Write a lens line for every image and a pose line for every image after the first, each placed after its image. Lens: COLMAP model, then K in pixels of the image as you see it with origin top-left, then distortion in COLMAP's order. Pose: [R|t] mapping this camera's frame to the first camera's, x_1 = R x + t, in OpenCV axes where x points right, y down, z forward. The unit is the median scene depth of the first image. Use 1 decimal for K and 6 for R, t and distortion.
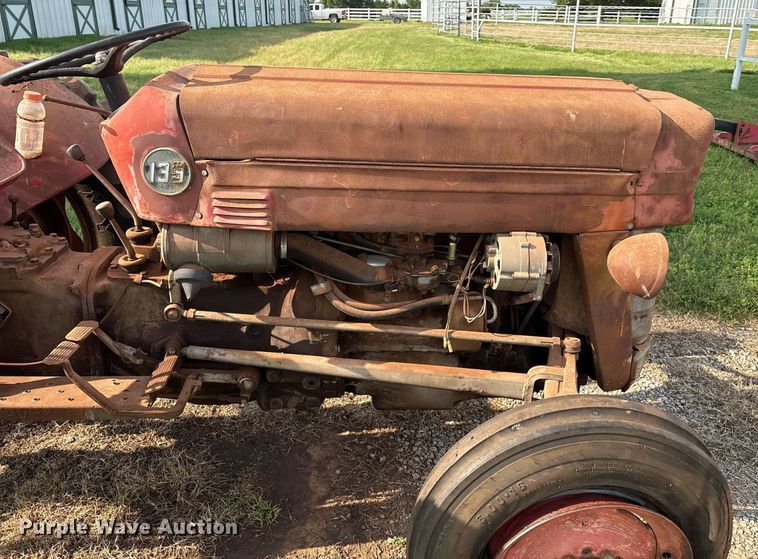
lens RADIAL K [[660.4, 0, 380.3], [0, 660.4, 276.4], [0, 0, 1]] dist [0.016403, -0.016150]
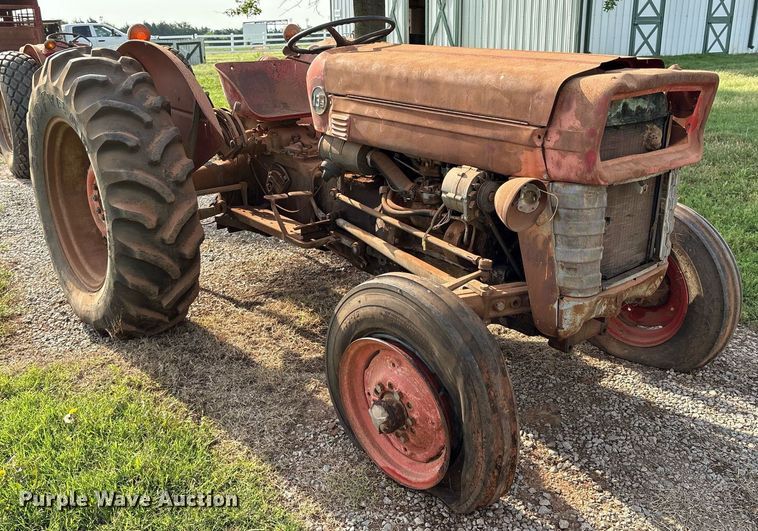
lens RADIAL K [[733.3, 0, 378.8], [0, 733.3, 269.4], [0, 0, 1]] dist [0.026159, 0.000000]
pose [[0.569677, 0.235483, -0.787411, 1.352028], [-0.295601, 0.952666, 0.071042, 0.079287], [0.766869, 0.192288, 0.612321, 0.023585]]
